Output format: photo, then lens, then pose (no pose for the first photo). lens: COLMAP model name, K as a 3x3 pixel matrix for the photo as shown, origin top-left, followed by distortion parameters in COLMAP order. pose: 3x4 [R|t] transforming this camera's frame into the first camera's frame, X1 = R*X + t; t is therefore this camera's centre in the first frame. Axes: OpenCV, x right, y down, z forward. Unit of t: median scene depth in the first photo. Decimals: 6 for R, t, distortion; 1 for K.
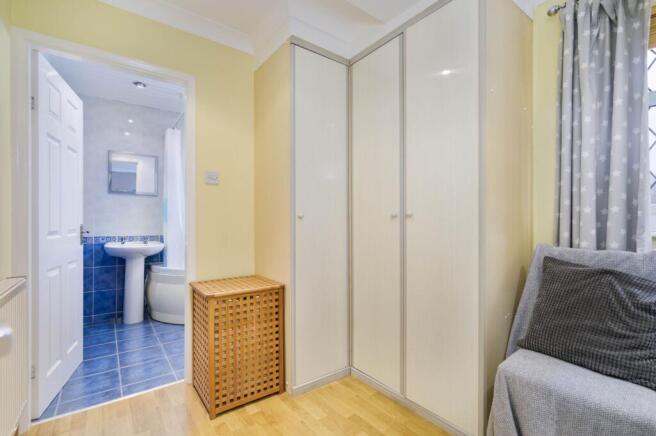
lens RADIAL K [[299.2, 0, 326.8], [0, 299.2, 217.5], [0, 0, 1]] dist [-0.001049, 0.000223]
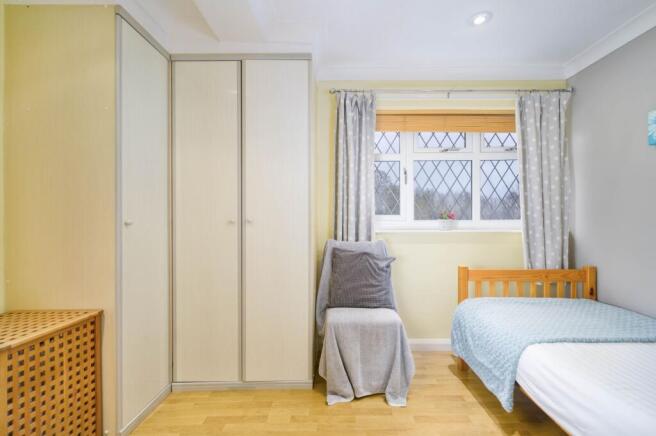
lens RADIAL K [[299.2, 0, 333.6], [0, 299.2, 217.1], [0, 0, 1]] dist [-0.001049, 0.000223]
pose [[0.607657, 0.004723, 0.794186, -0.435967], [-0.001367, 0.999987, -0.004902, -0.019411], [-0.794199, 0.001893, 0.607655, 0.035860]]
